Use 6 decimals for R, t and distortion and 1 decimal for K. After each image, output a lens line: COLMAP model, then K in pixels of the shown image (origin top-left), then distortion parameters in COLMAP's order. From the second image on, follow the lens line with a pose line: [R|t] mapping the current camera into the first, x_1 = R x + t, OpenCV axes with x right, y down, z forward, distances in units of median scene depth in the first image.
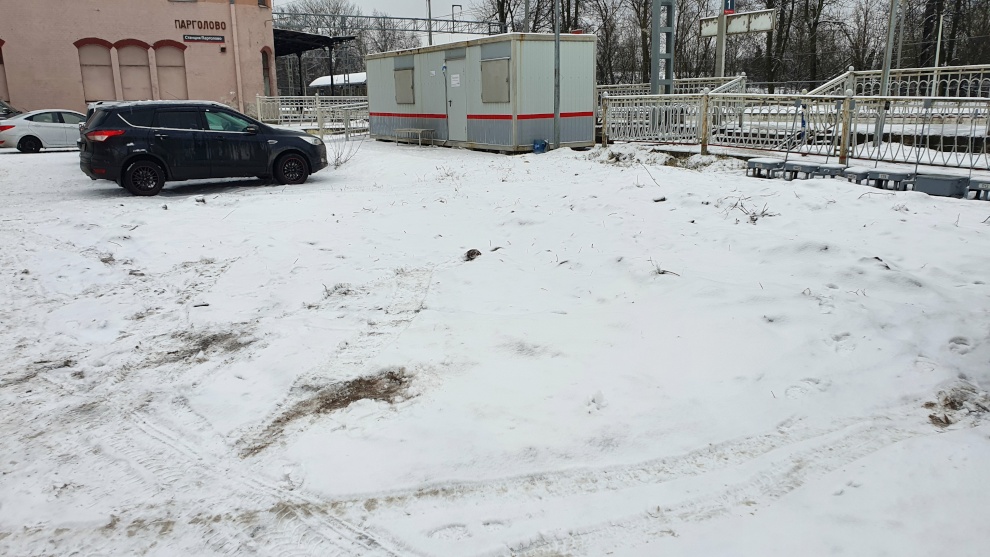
lens RADIAL K [[778.1, 0, 495.0], [0, 778.1, 278.5], [0, 0, 1]] dist [0.024337, 0.004084]
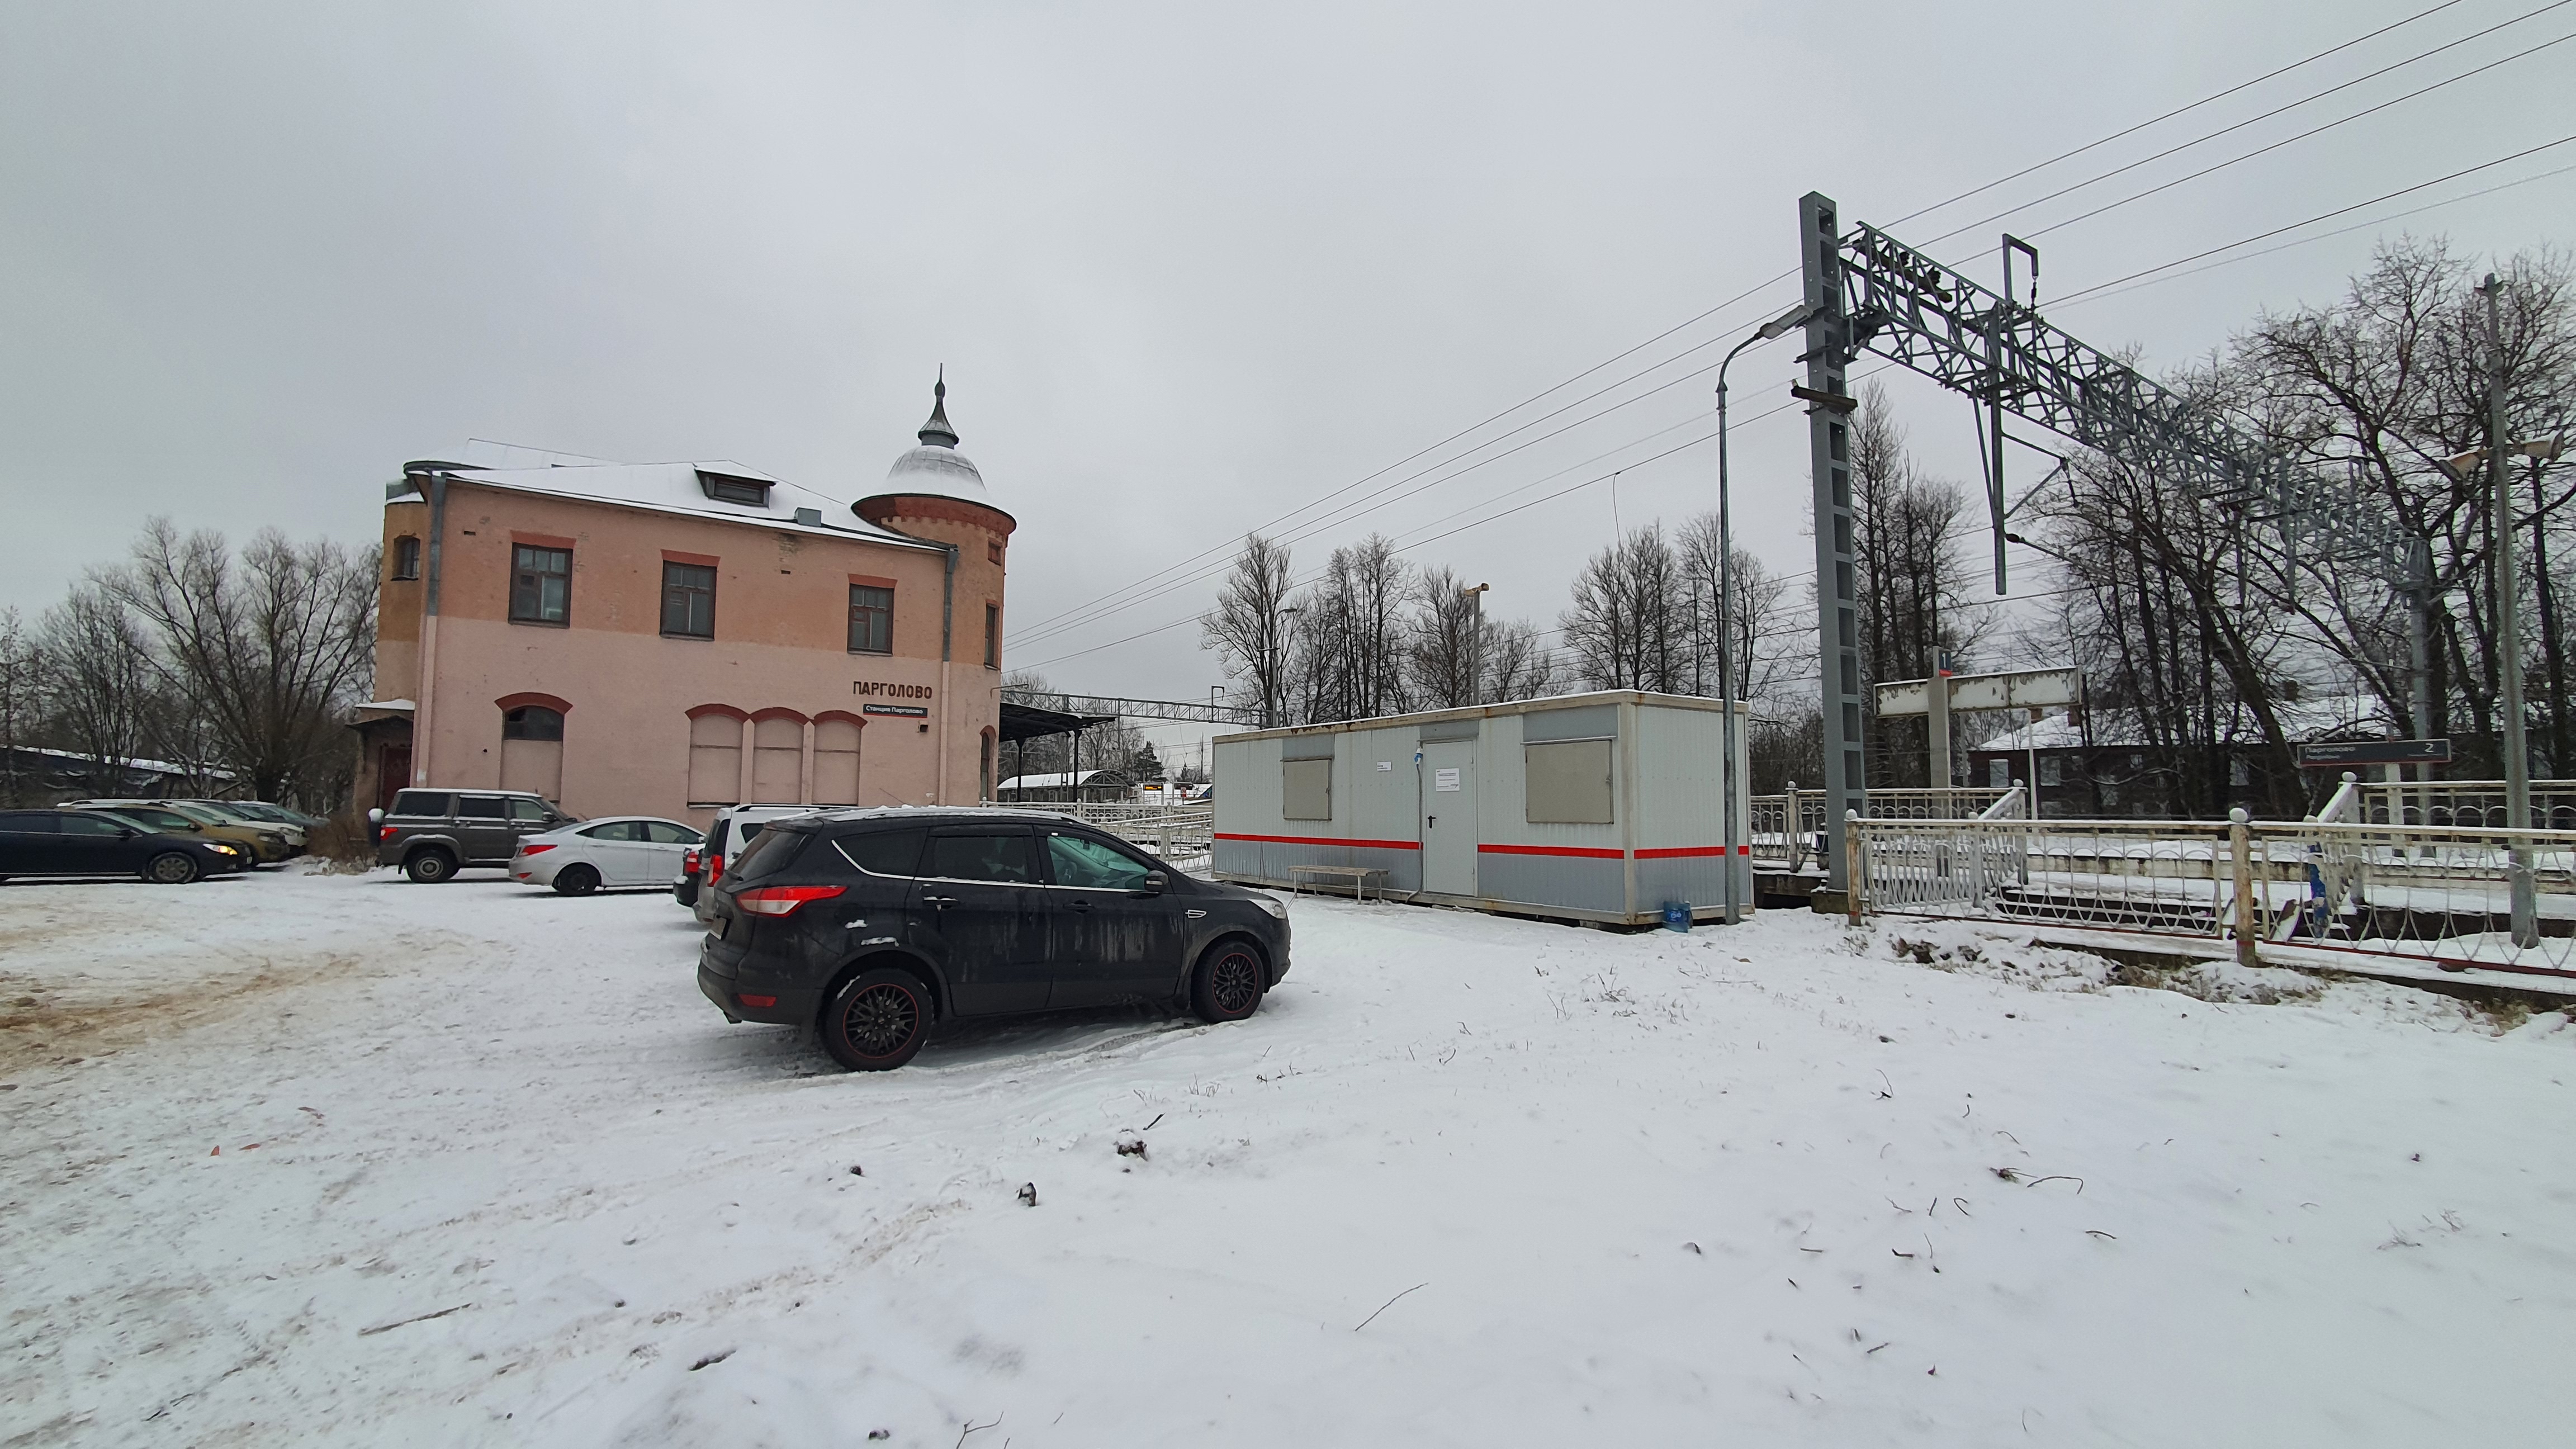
lens RADIAL K [[1018.6, 0, 1264.5], [0, 1018.6, 748.4], [0, 0, 1]] dist [0.007208, -0.005863]
pose [[0.998050, 0.027498, 0.056038, -0.218065], [-0.010421, 0.958543, -0.284758, -0.083285], [-0.061545, 0.283619, 0.956960, 0.367317]]
